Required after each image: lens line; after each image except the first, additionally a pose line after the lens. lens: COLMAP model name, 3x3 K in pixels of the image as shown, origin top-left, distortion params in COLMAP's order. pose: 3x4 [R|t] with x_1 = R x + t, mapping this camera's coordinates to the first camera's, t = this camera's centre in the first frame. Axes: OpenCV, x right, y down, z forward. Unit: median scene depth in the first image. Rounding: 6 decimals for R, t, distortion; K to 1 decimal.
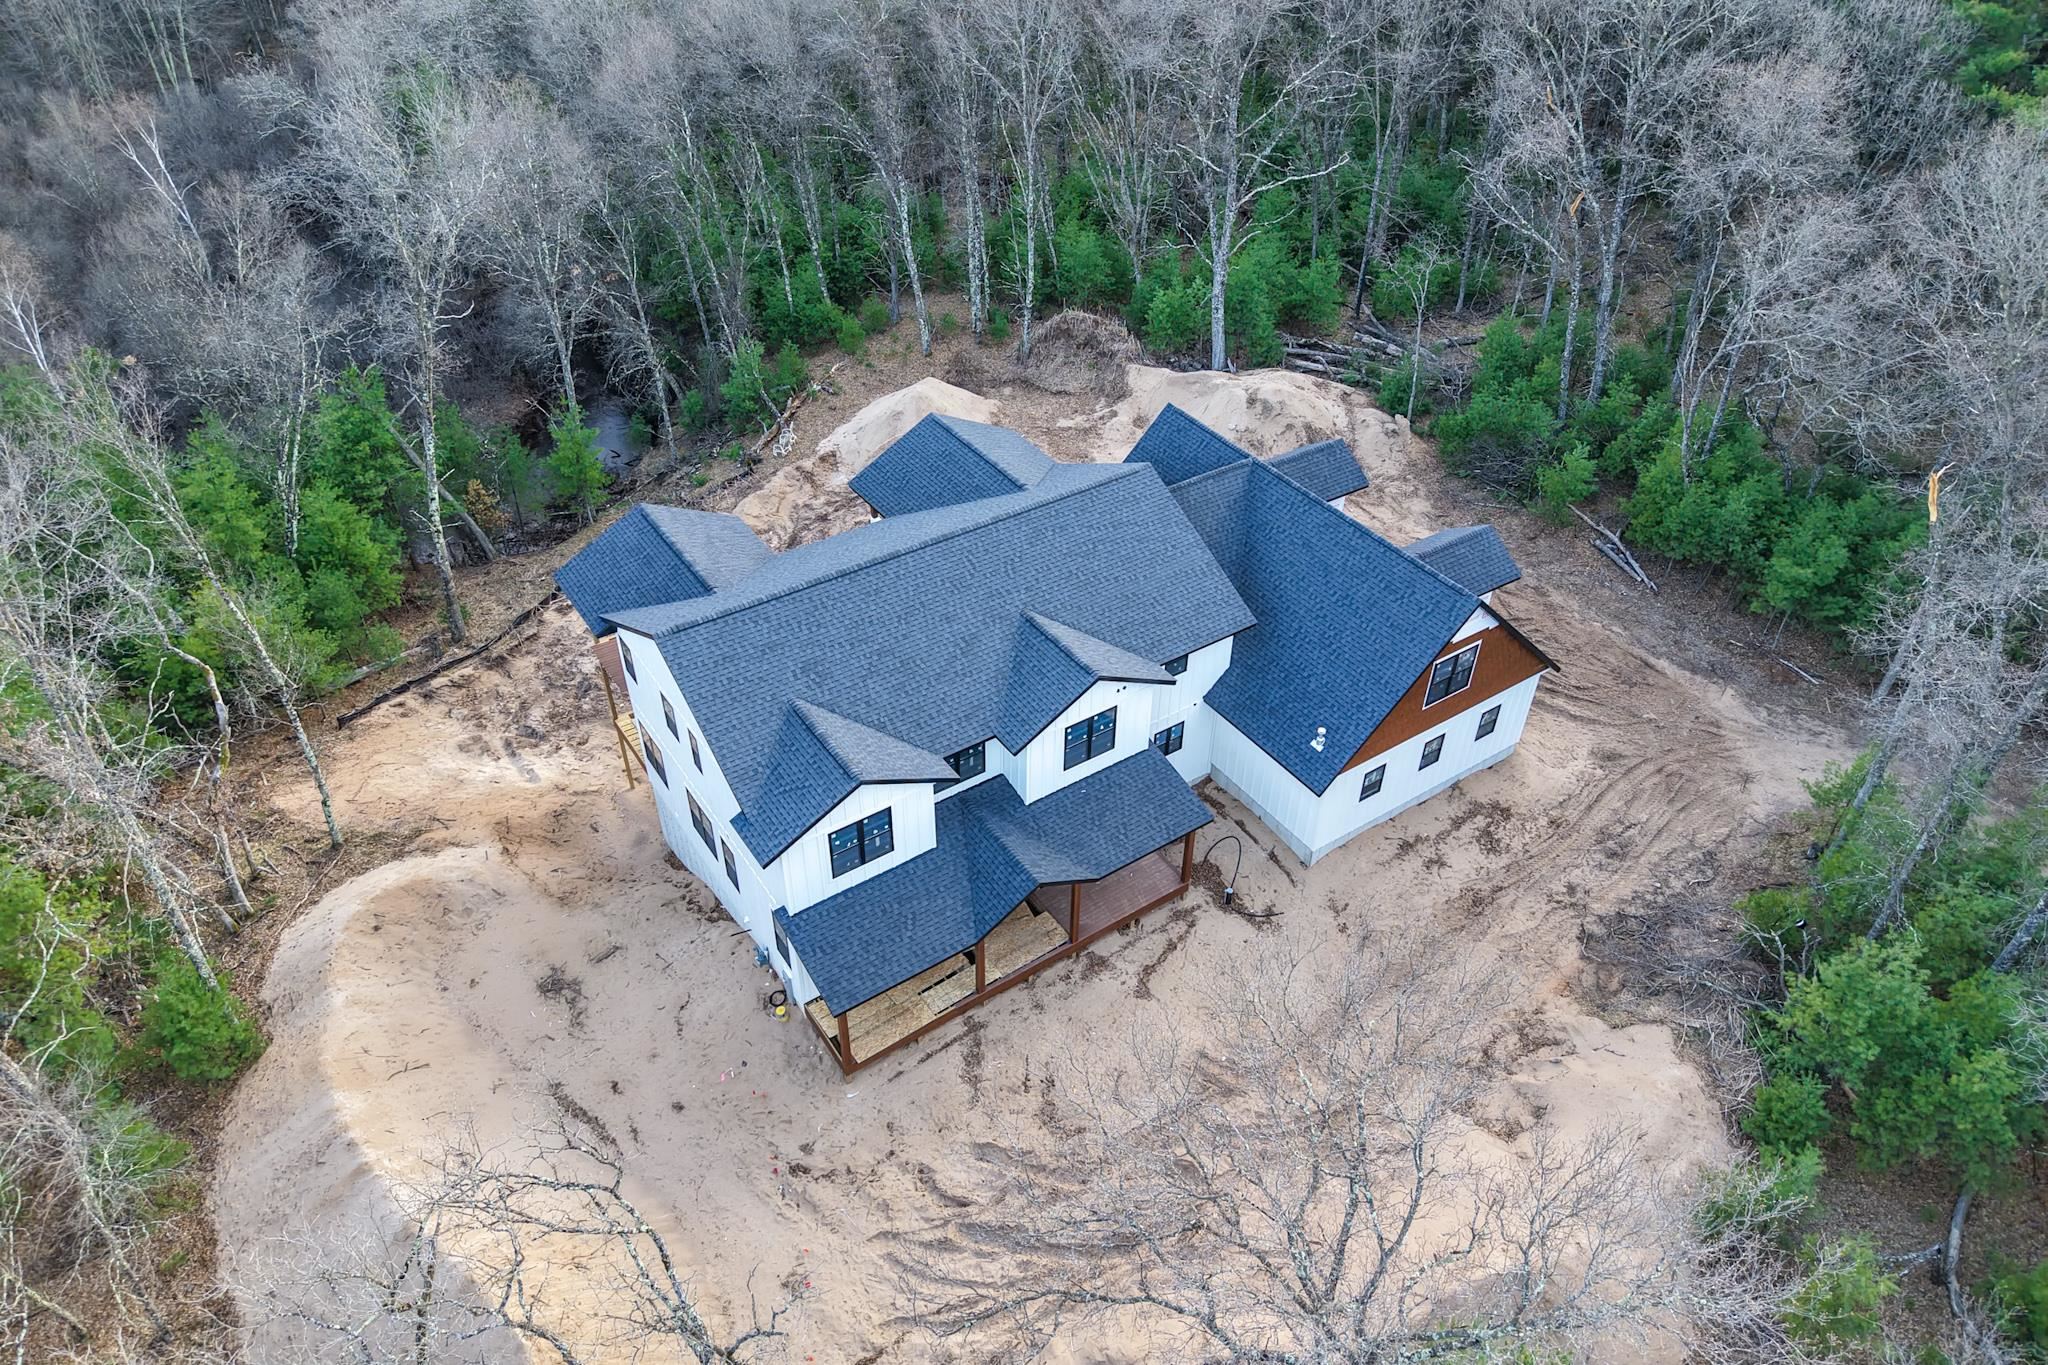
lens RADIAL K [[1366.6, 0, 1030.3], [0, 1366.6, 681.9], [0, 0, 1]] dist [0.042839, -0.045628]
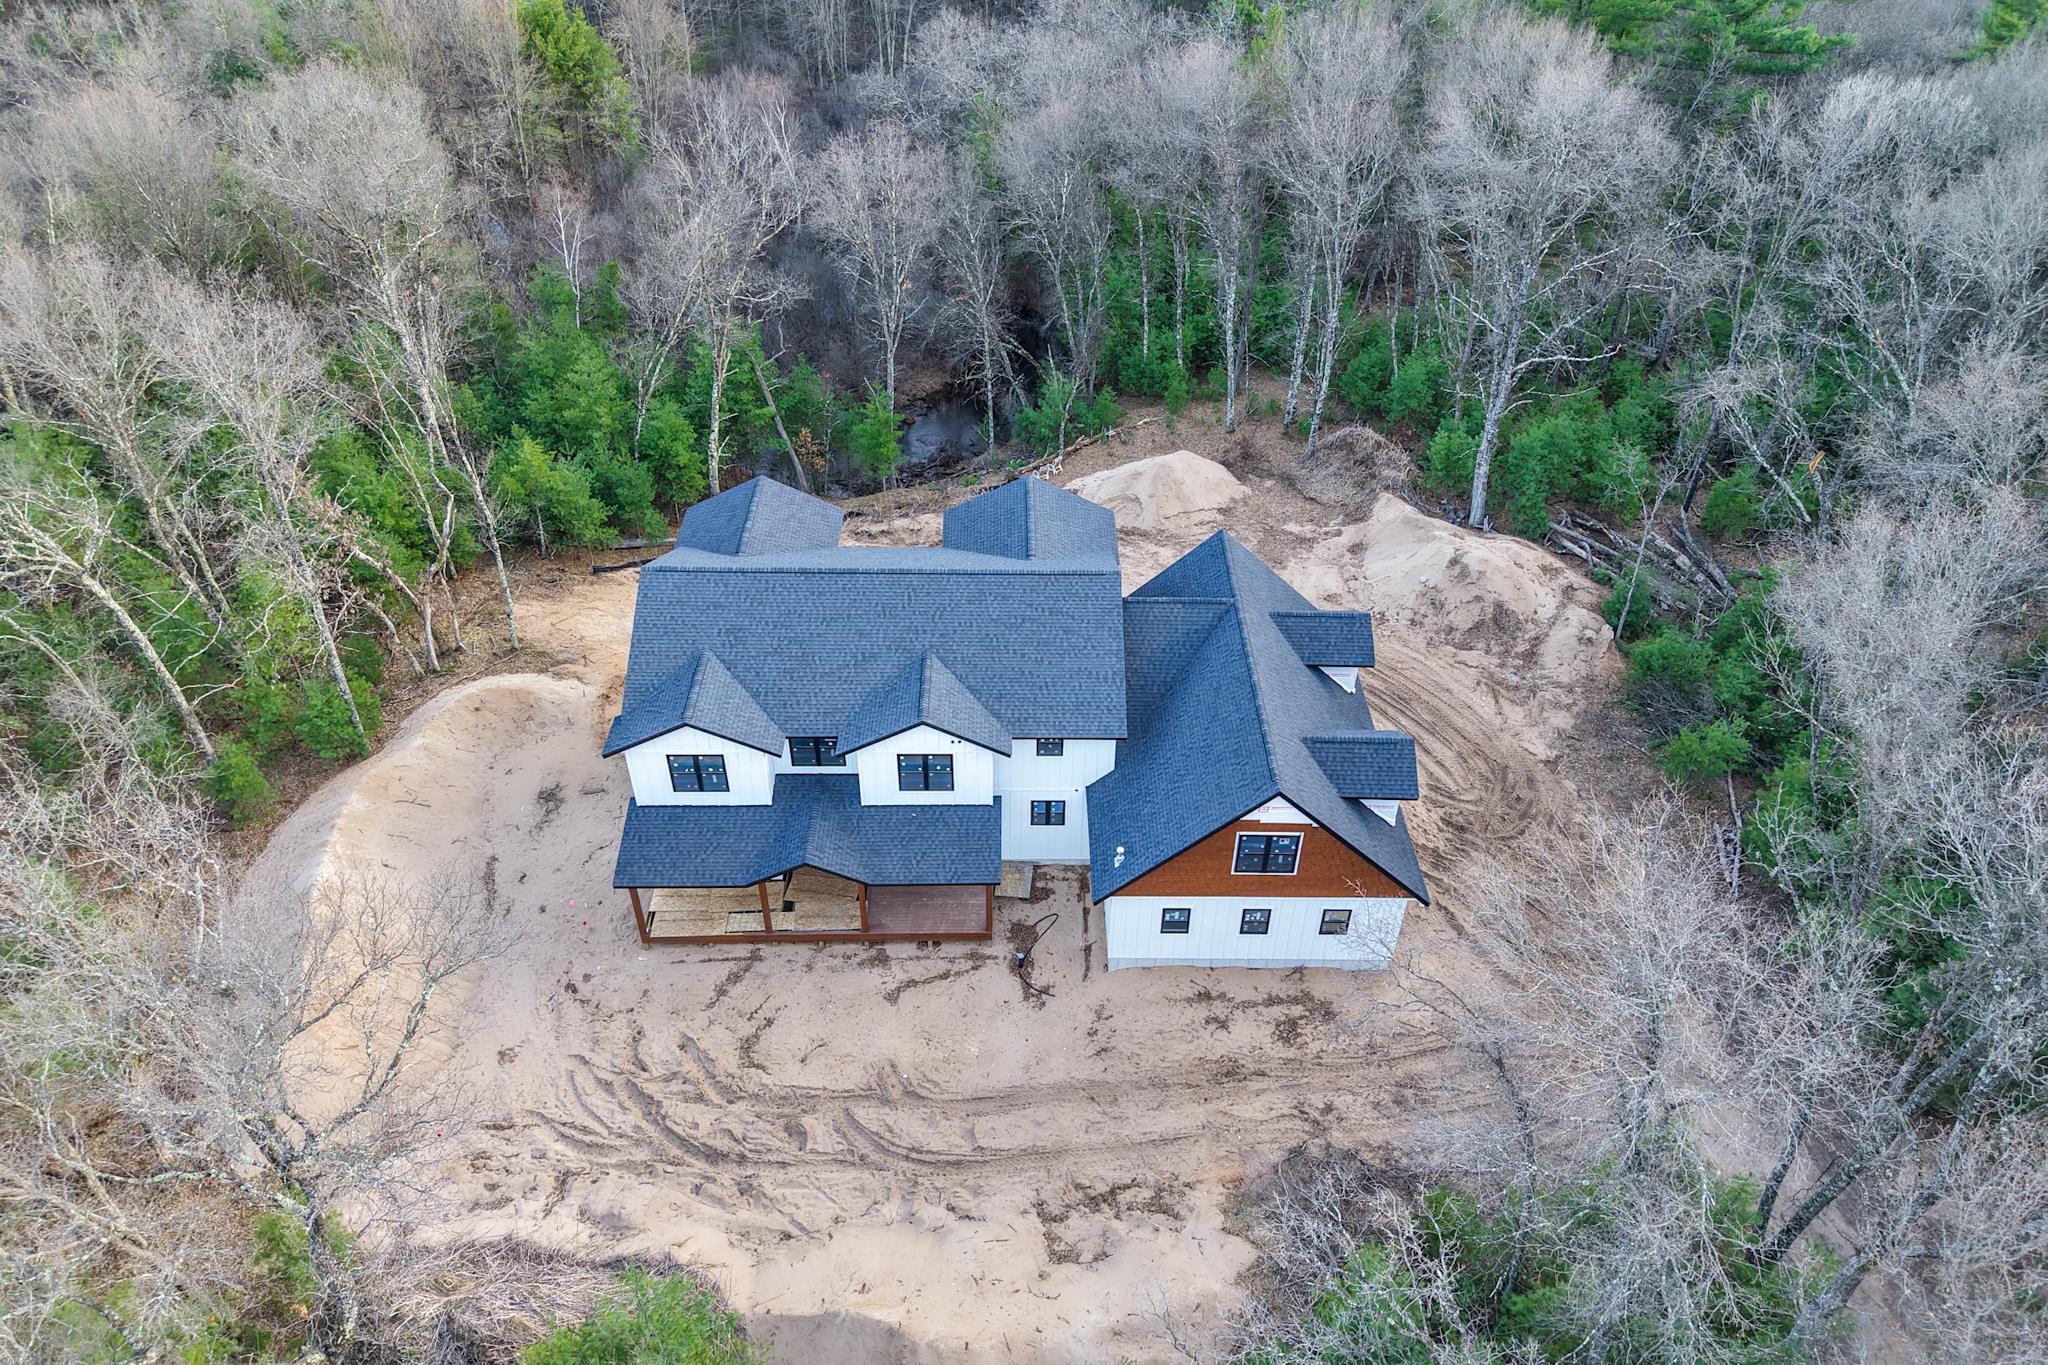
lens RADIAL K [[1366.6, 0, 1030.3], [0, 1366.6, 681.9], [0, 0, 1]] dist [0.042839, -0.045628]
pose [[0.833190, 0.346251, -0.431166, 0.513043], [-0.351158, 0.933608, 0.071158, -0.125113], [0.427179, 0.092119, 0.899462, -0.005988]]
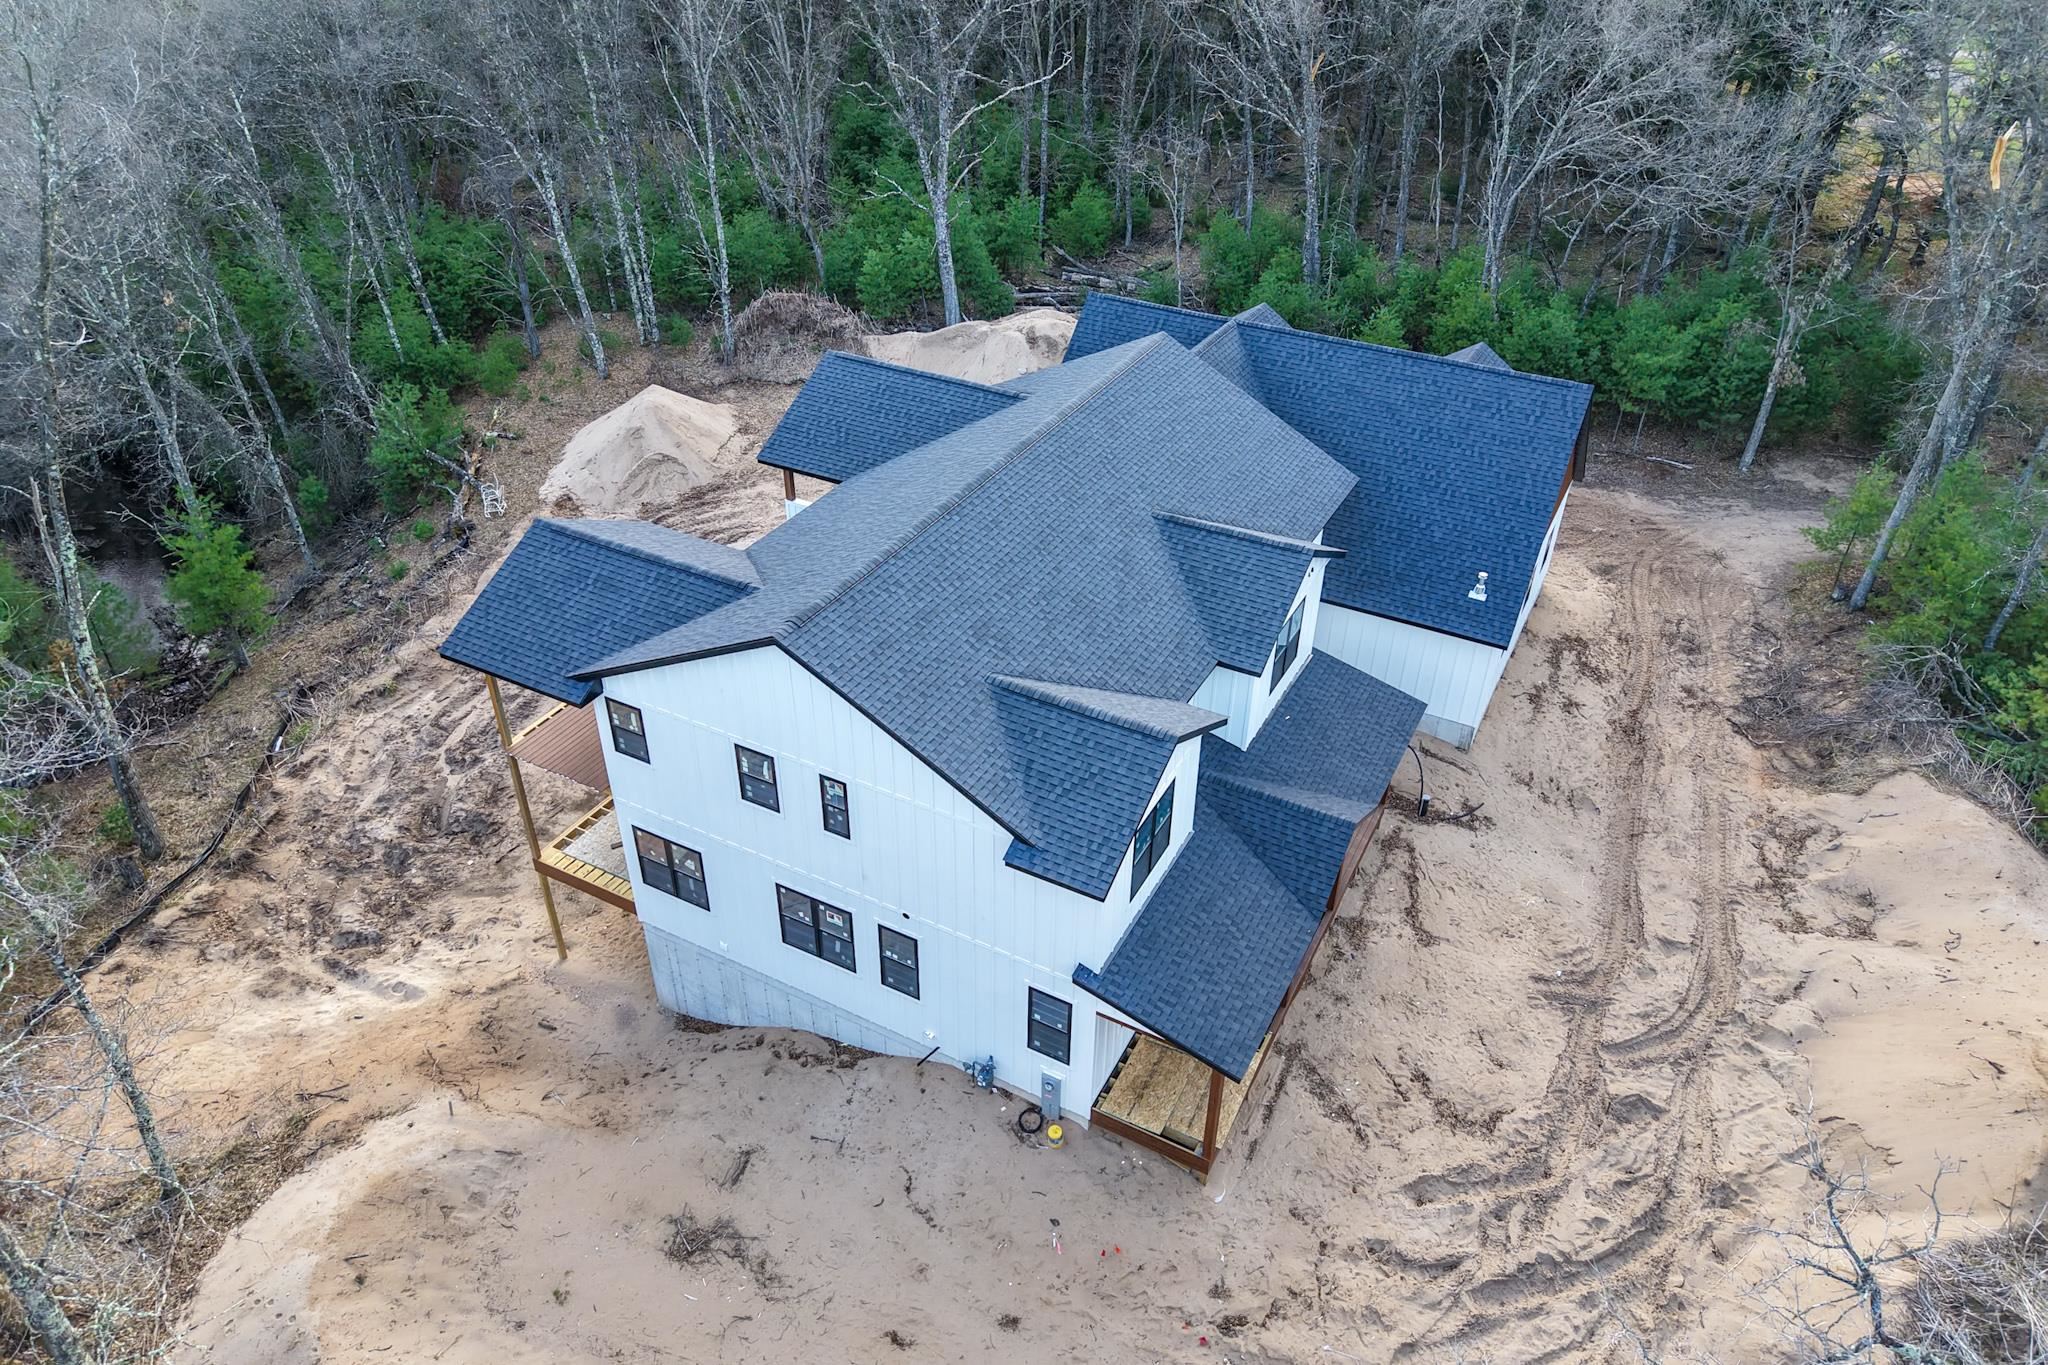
lens RADIAL K [[1381.9, 0, 1029.7], [0, 1381.9, 675.1], [0, 0, 1]] dist [-0.006372, 0.032242]
pose [[0.883799, -0.263924, 0.386321, -0.343482], [0.292285, 0.956207, -0.015416, 0.023259], [-0.365334, 0.126540, 0.922236, 0.288274]]
